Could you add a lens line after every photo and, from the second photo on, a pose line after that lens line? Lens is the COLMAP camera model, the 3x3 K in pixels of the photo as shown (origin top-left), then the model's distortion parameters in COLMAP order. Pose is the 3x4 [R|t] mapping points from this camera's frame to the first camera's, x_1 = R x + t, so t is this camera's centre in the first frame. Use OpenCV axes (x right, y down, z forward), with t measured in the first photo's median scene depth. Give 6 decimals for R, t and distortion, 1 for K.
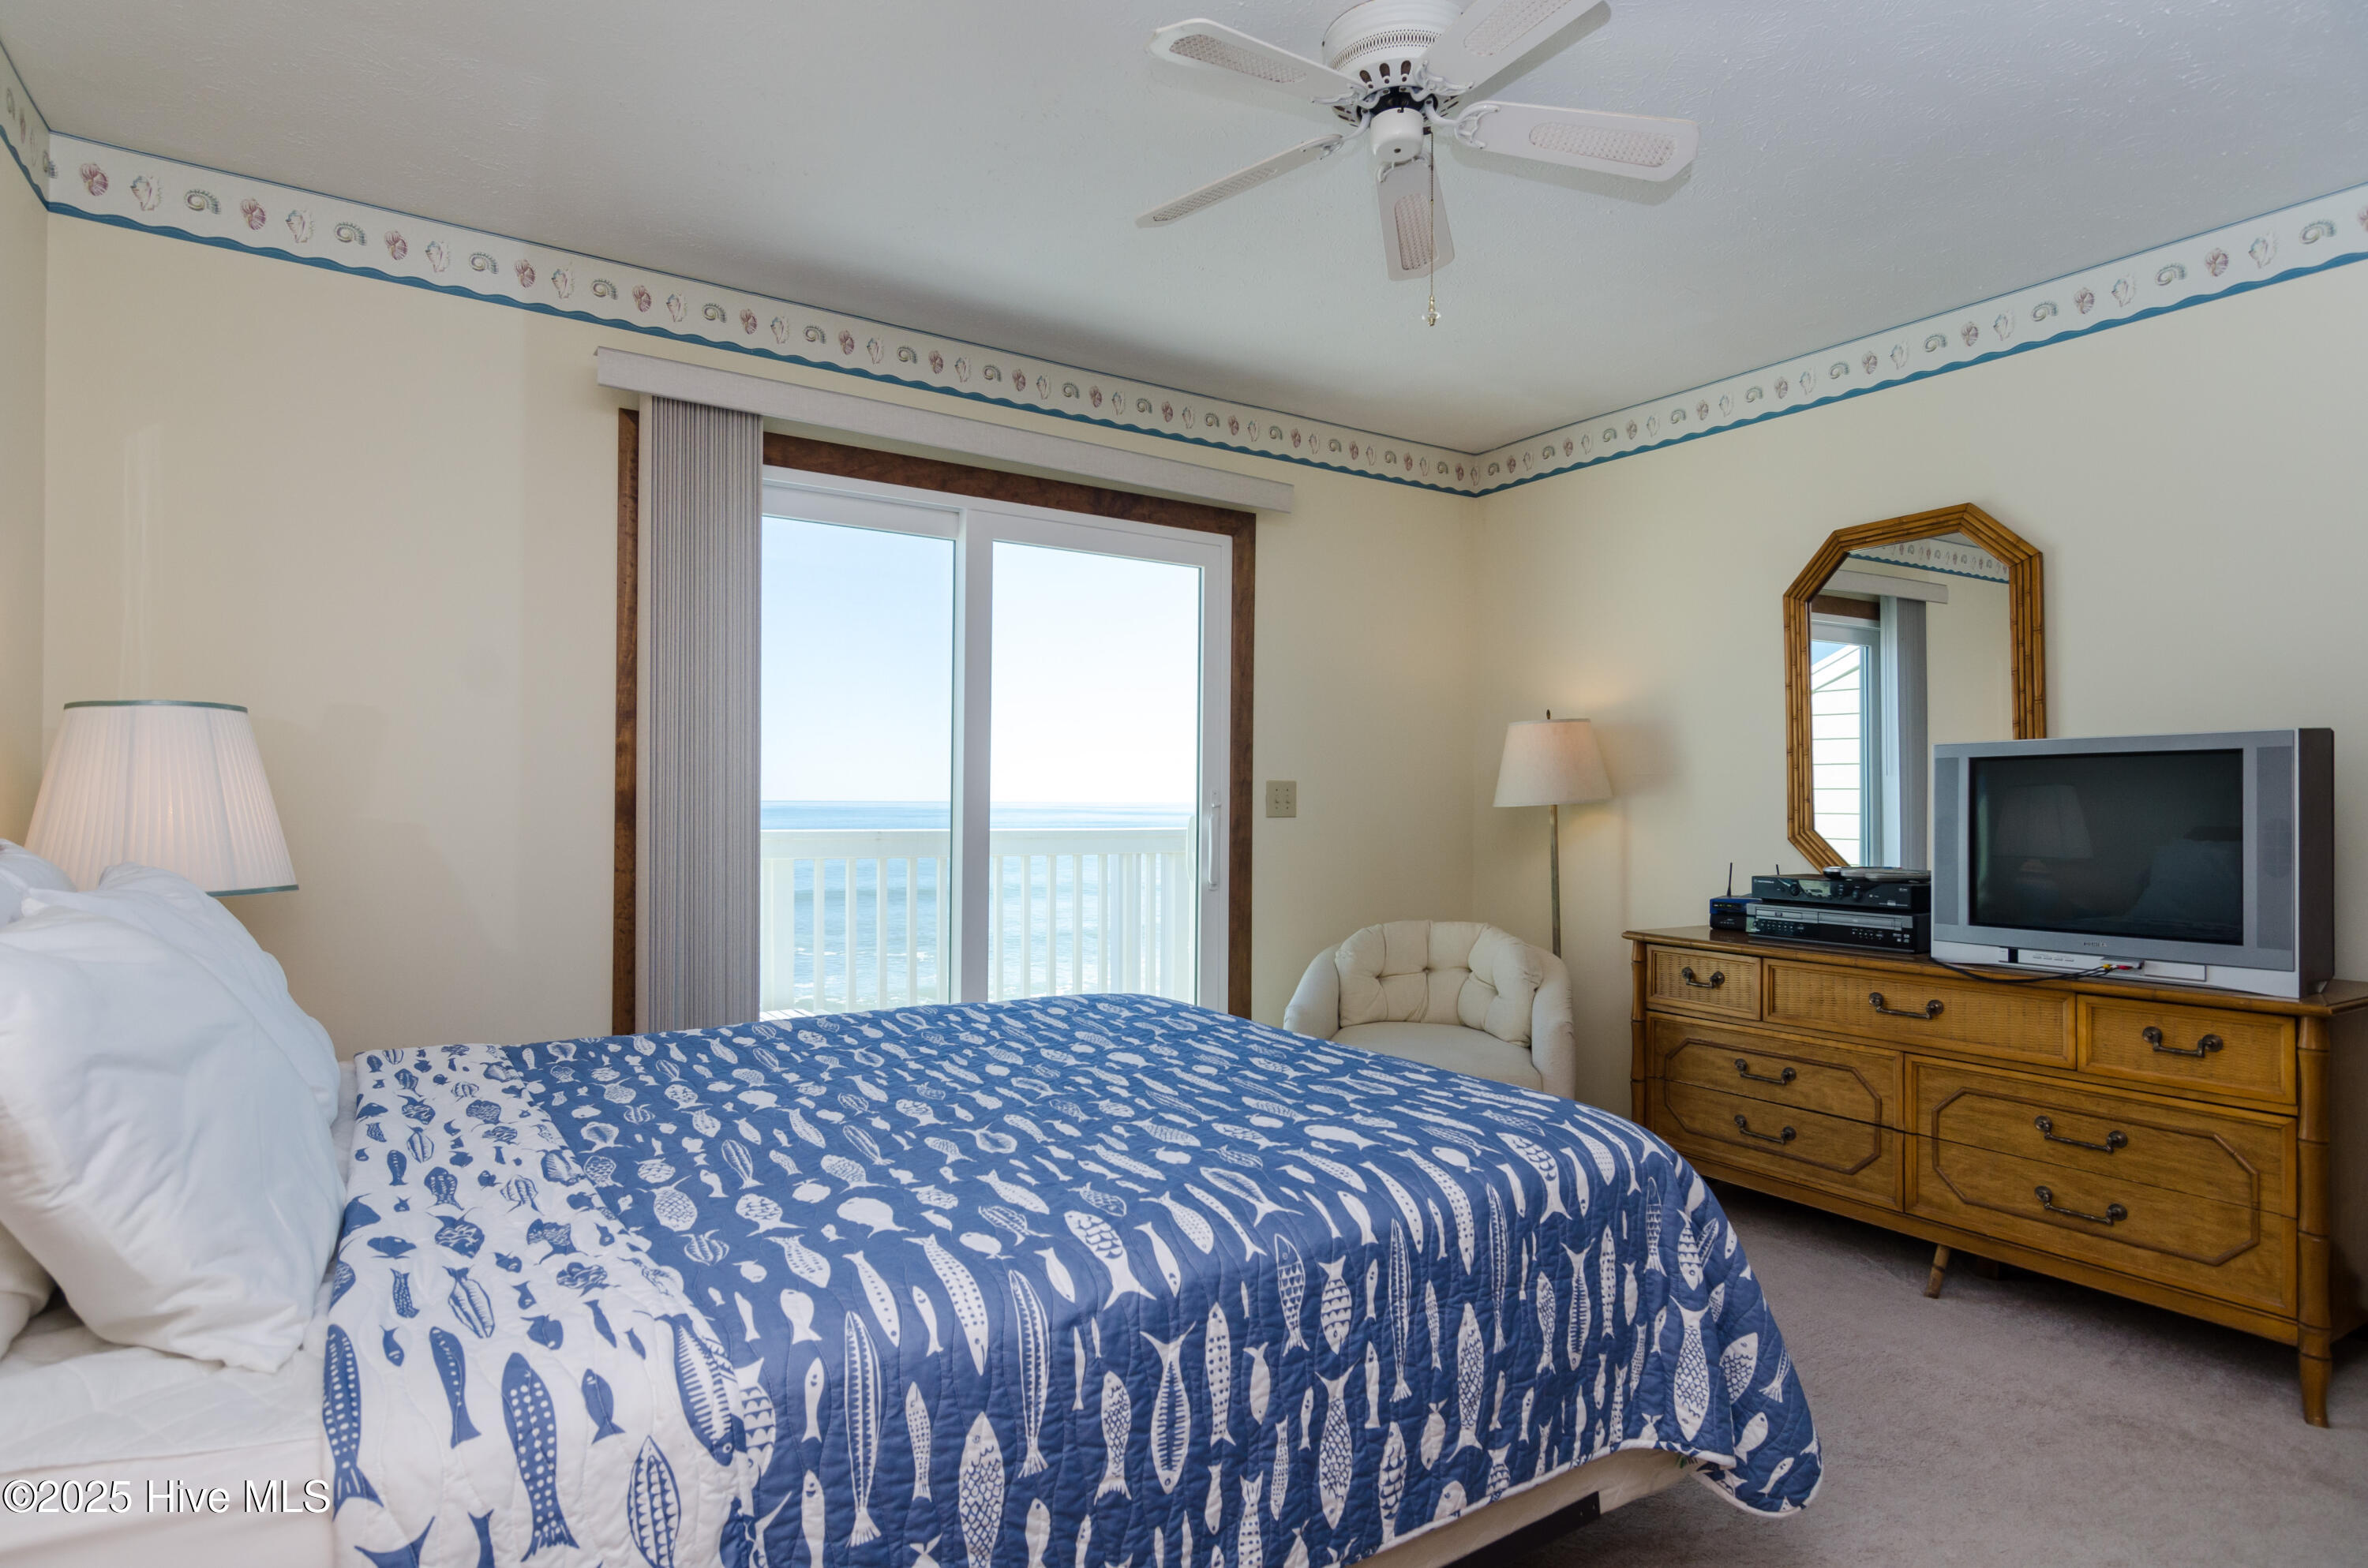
lens RADIAL K [[1266.3, 0, 1190.6], [0, 1266.3, 791.9], [0, 0, 1]] dist [0.001073, 0.001095]
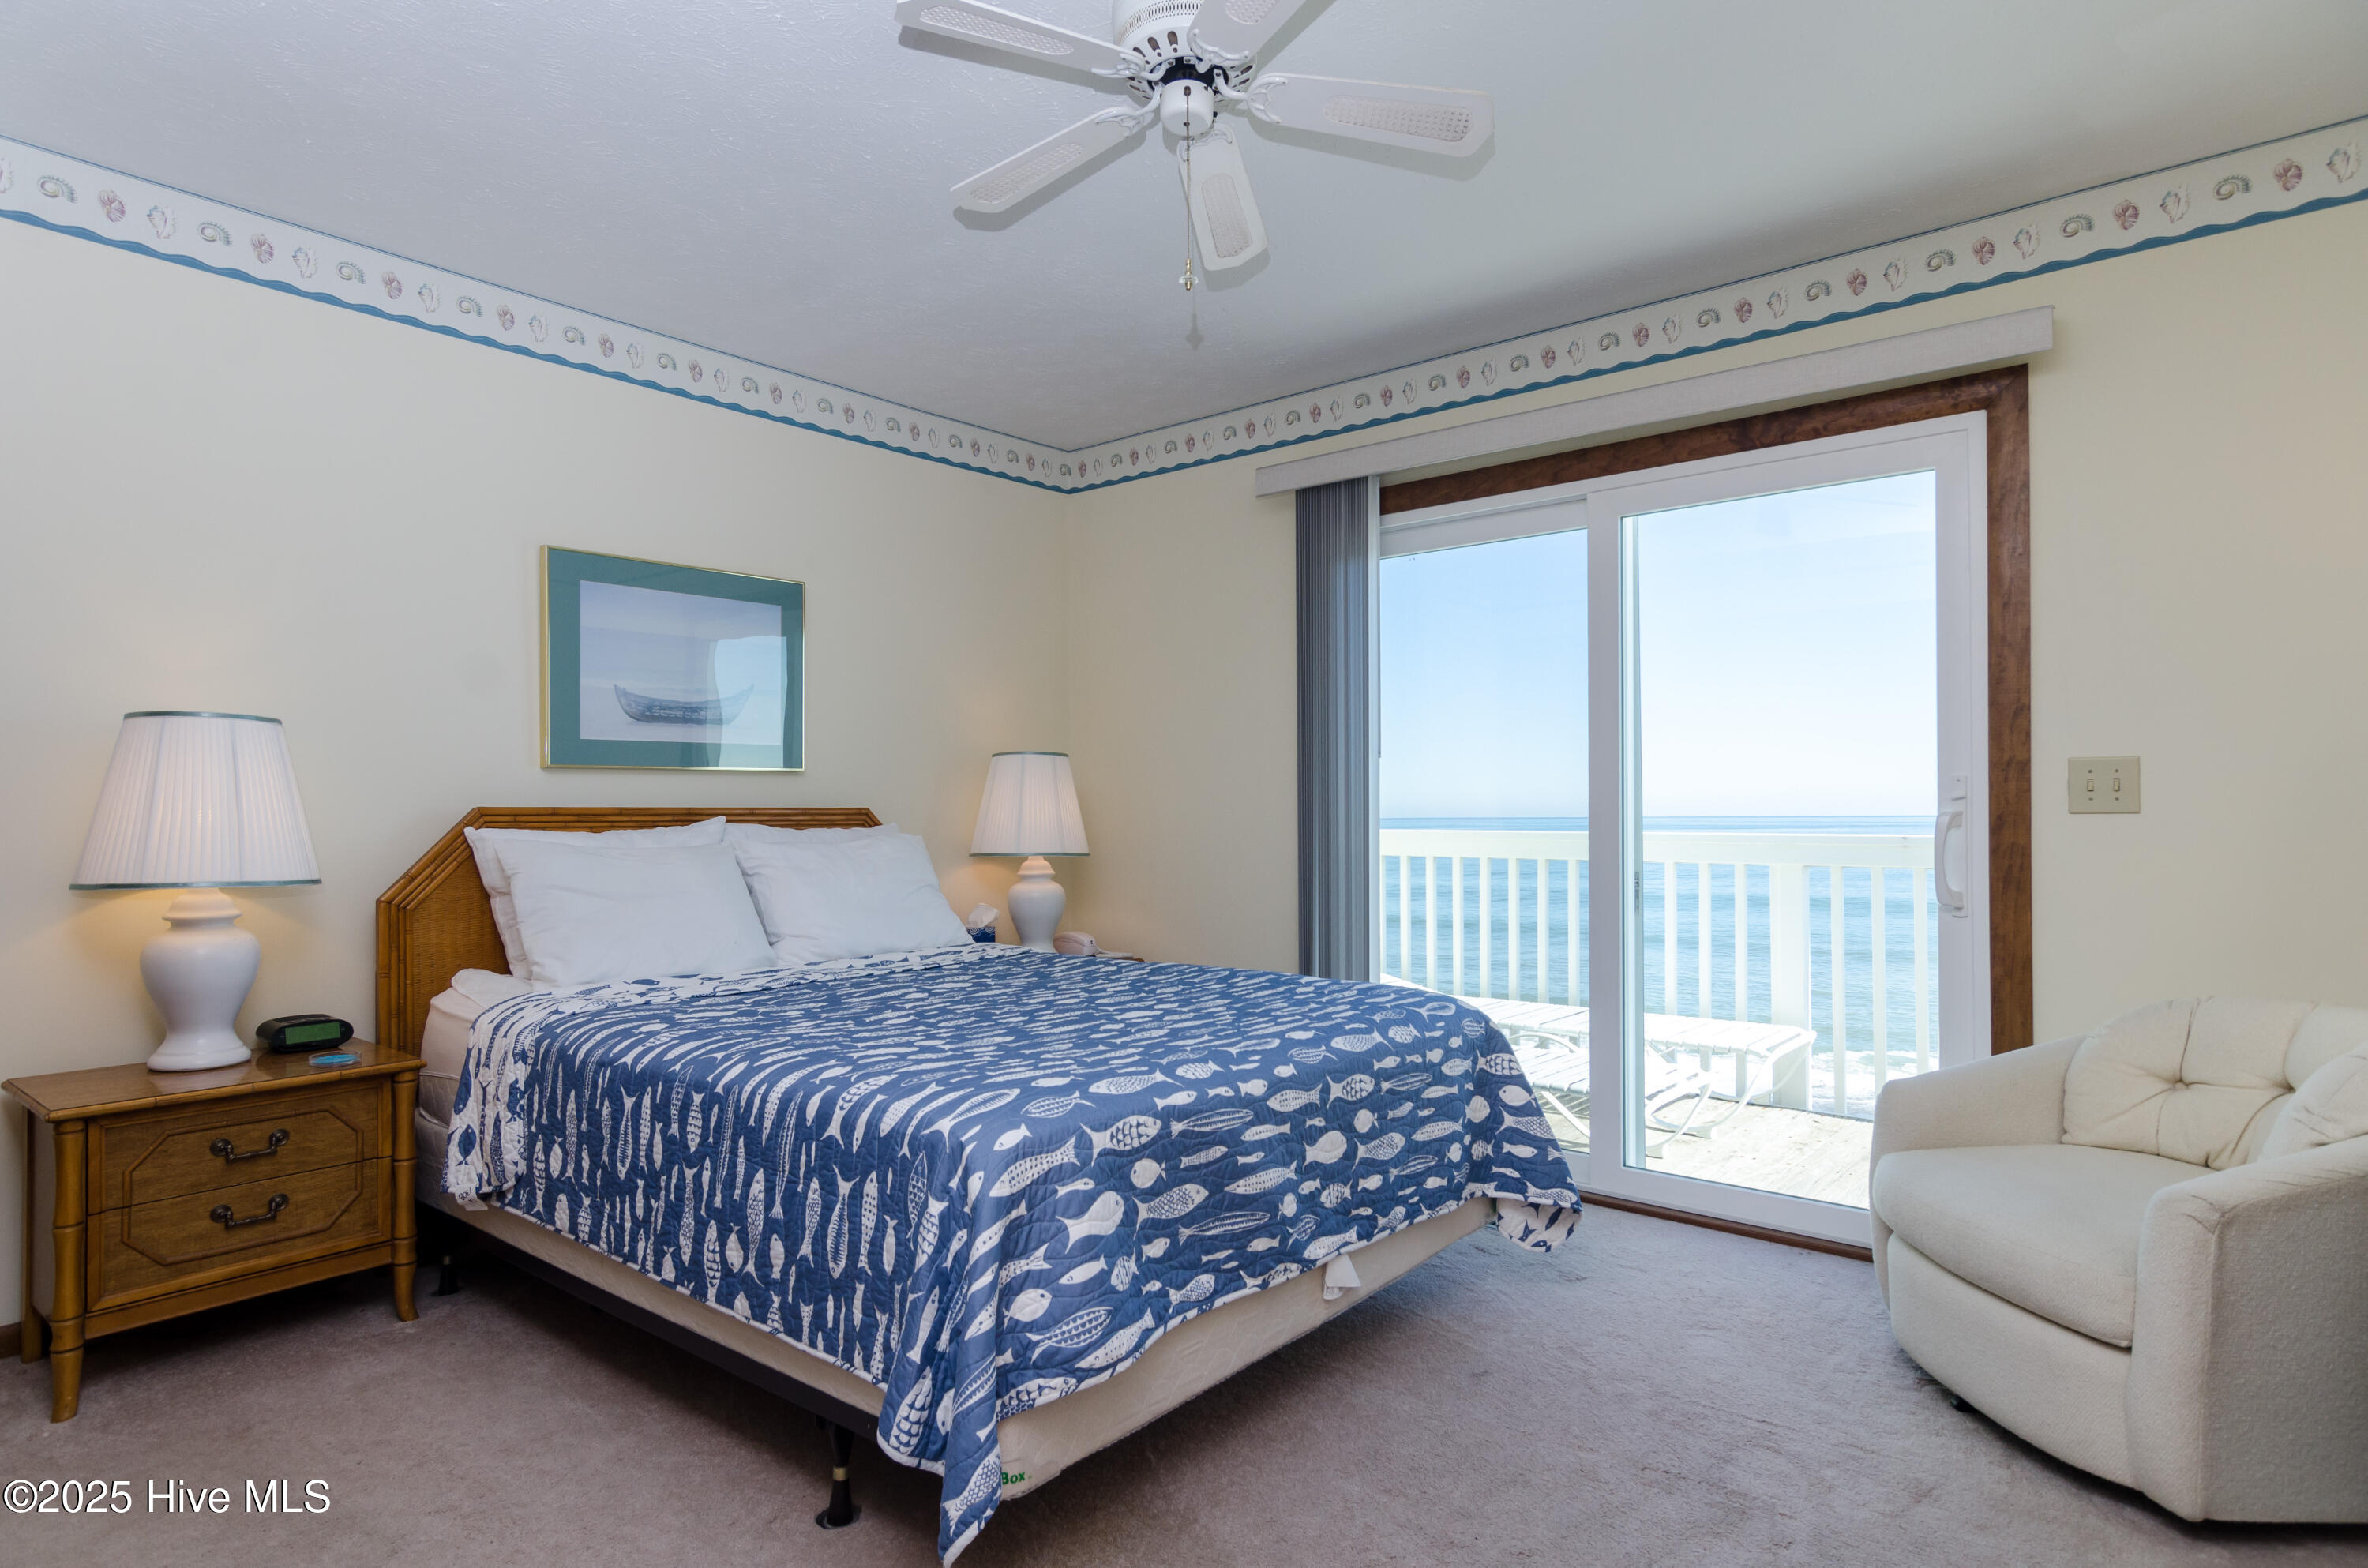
lens RADIAL K [[1266.4, 0, 1191.3], [0, 1266.4, 795.3], [0, 0, 1]] dist [0.001073, 0.001095]
pose [[0.282455, -0.022083, -0.959026, 1.475457], [0.013852, 0.999725, -0.018940, 0.046403], [0.959181, -0.007935, 0.282683, 0.973658]]
